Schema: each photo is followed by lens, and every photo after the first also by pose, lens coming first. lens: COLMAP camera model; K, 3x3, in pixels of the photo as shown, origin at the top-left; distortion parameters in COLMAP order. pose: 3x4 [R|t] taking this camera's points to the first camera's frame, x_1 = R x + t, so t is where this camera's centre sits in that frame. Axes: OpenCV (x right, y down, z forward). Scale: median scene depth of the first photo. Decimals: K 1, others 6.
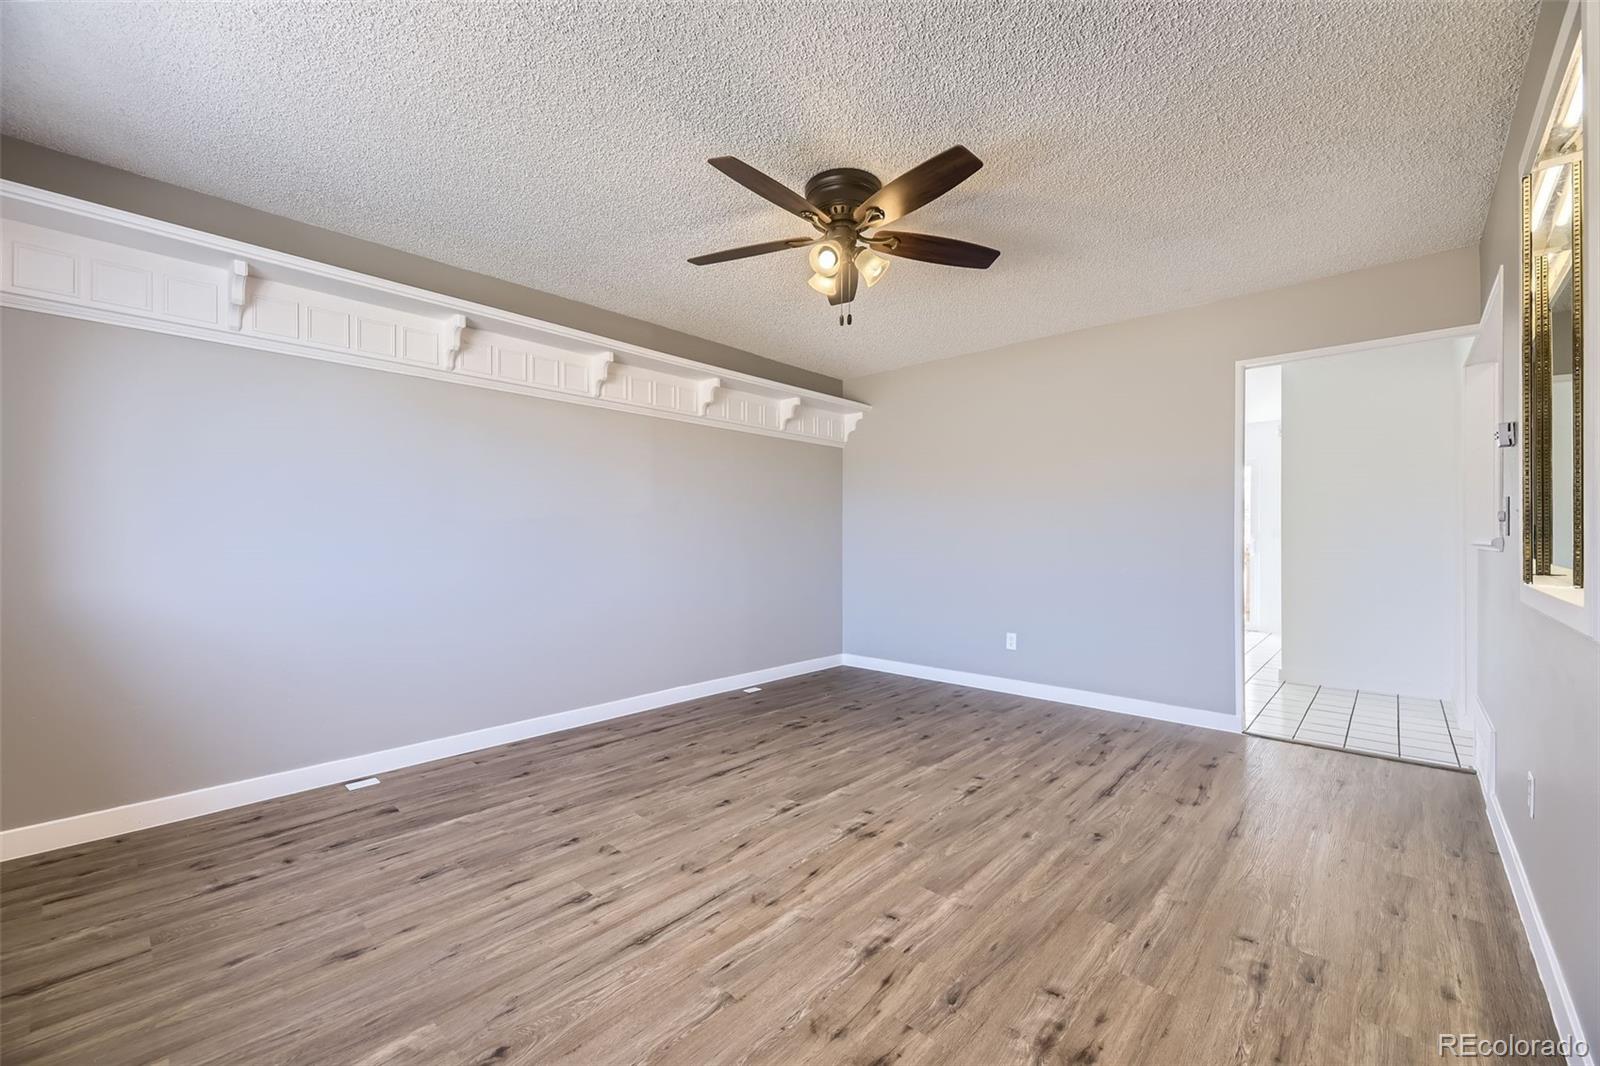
lens RADIAL K [[645.4, 0, 797.8], [0, 645.4, 539.3], [0, 0, 1]] dist [0.018038, -0.006016]
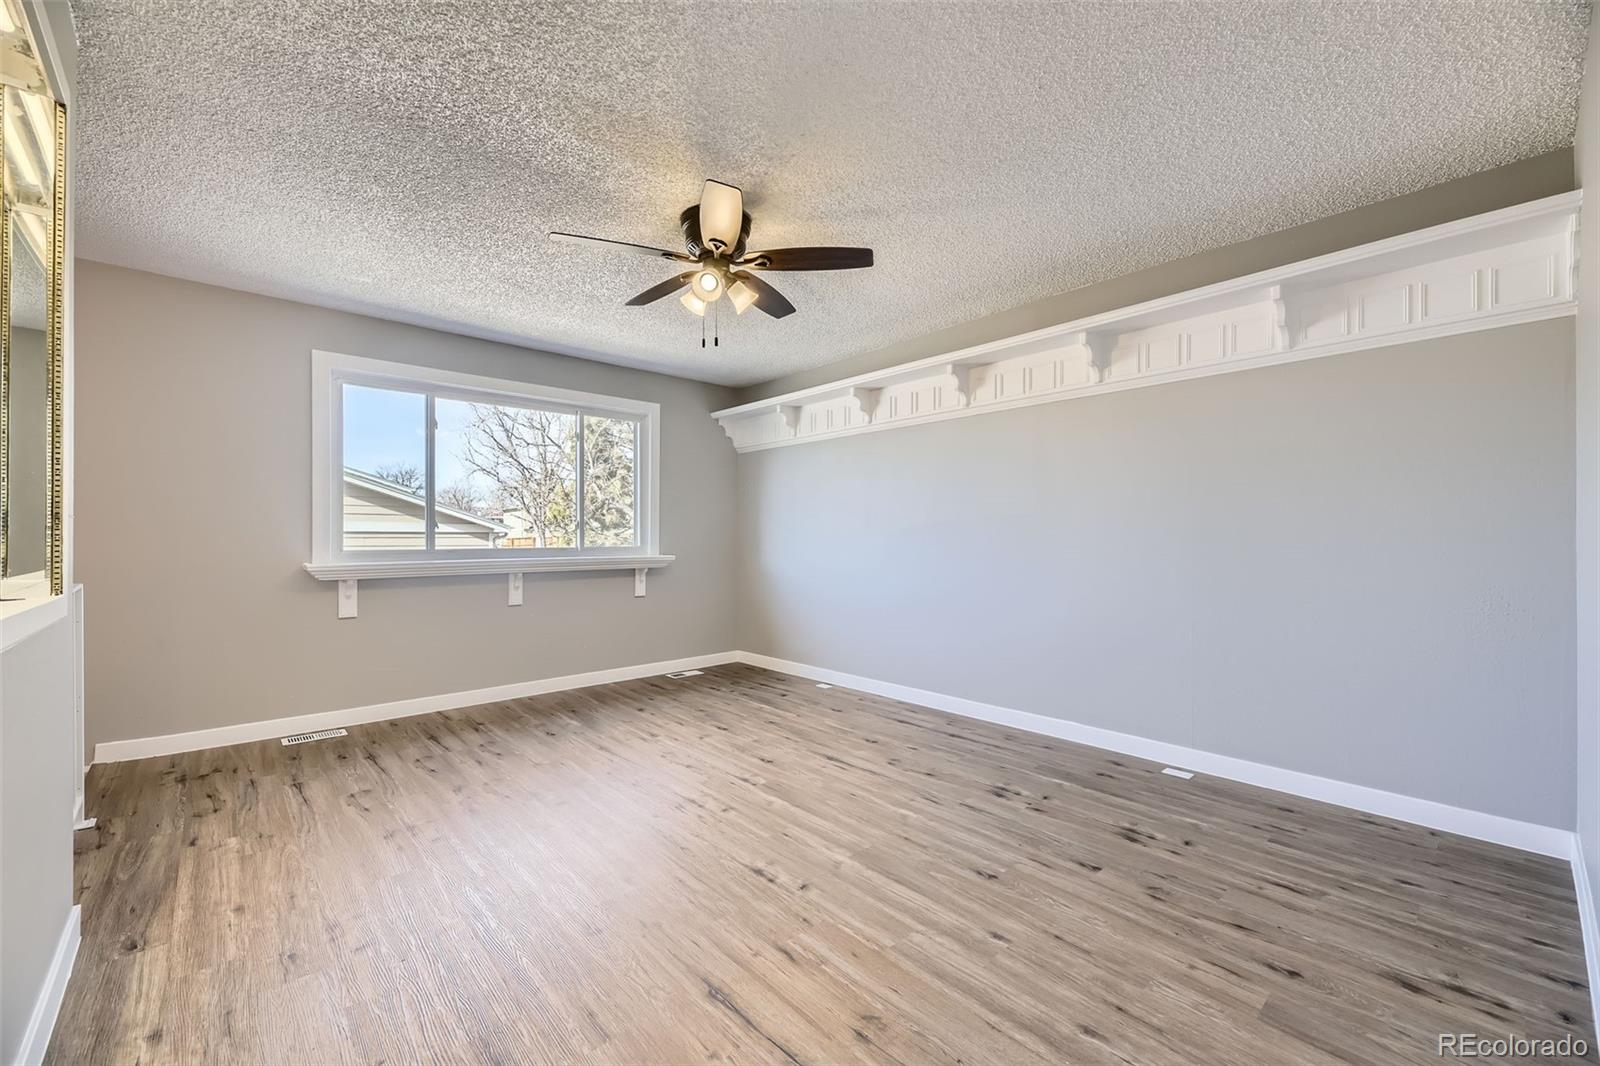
lens RADIAL K [[645.4, 0, 799.6], [0, 645.4, 535.8], [0, 0, 1]] dist [0.018038, -0.006016]
pose [[-0.098466, -0.006386, -0.995120, 0.996683], [-0.003997, 0.999974, -0.006022, -0.003941], [0.995132, 0.003384, -0.098489, 1.086740]]
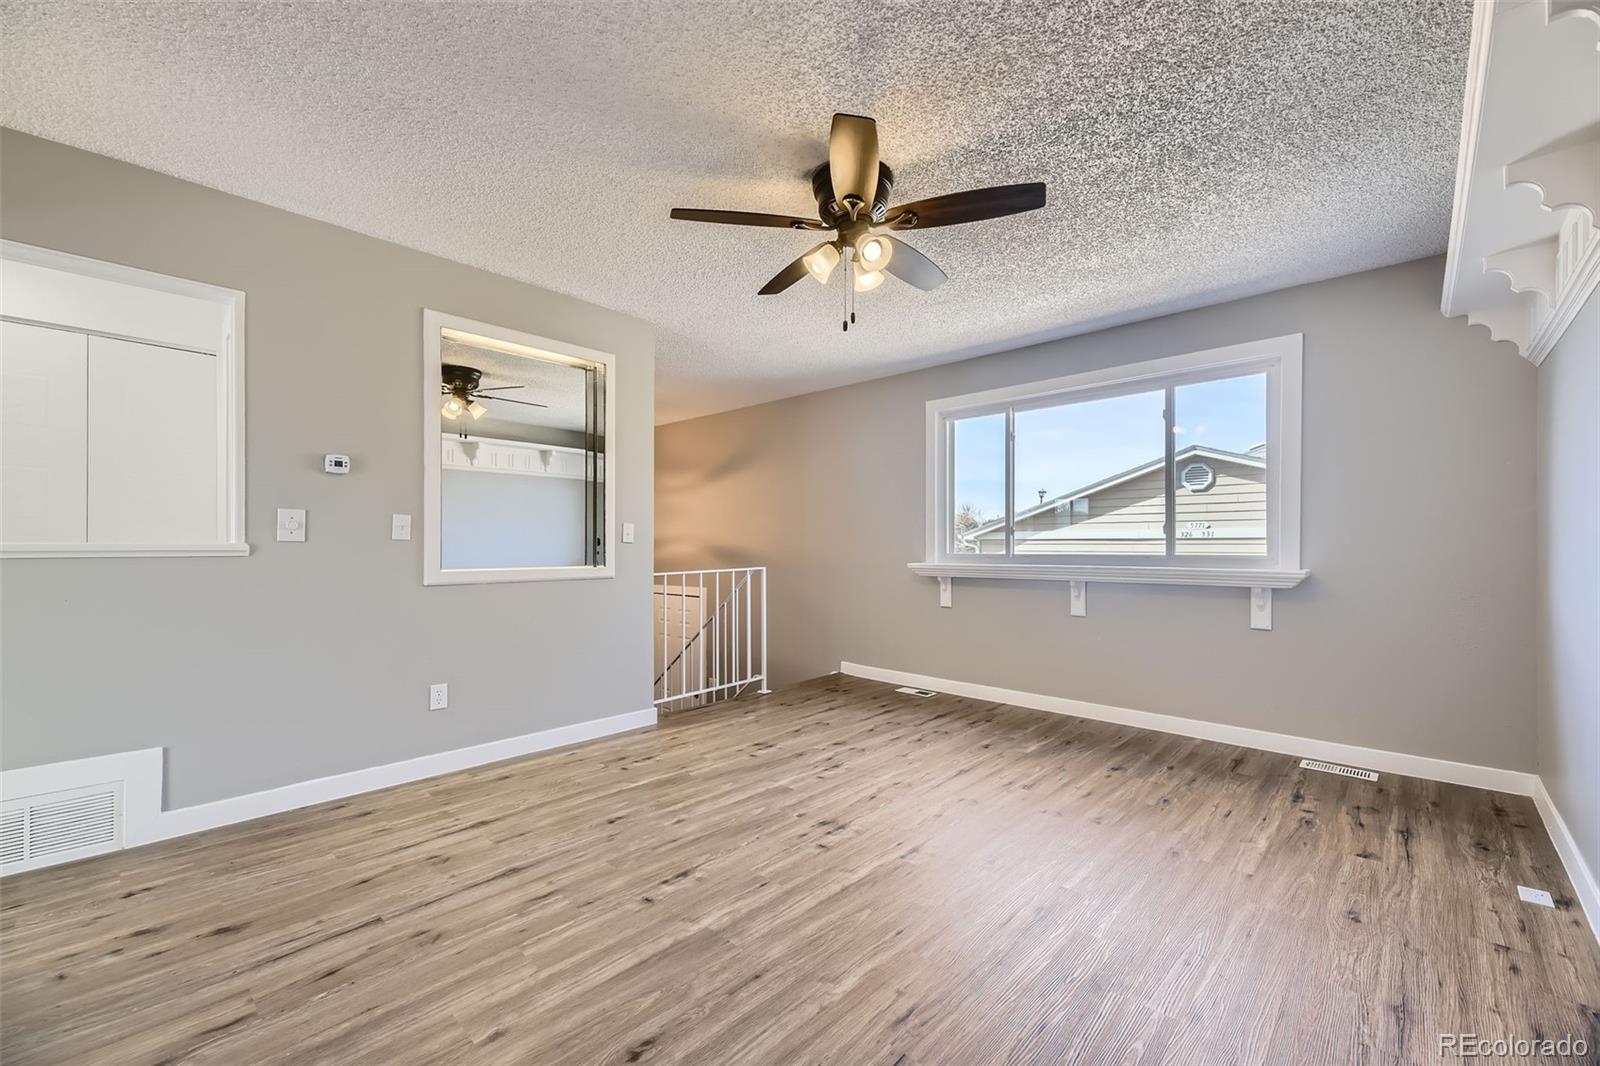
lens RADIAL K [[645.4, 0, 787.6], [0, 645.4, 537.3], [0, 0, 1]] dist [0.018038, -0.006016]
pose [[-0.999555, -0.002190, 0.029744, 0.117463], [-0.002449, 0.999959, -0.008691, -0.004103], [-0.029723, -0.008760, -0.999520, 1.713061]]
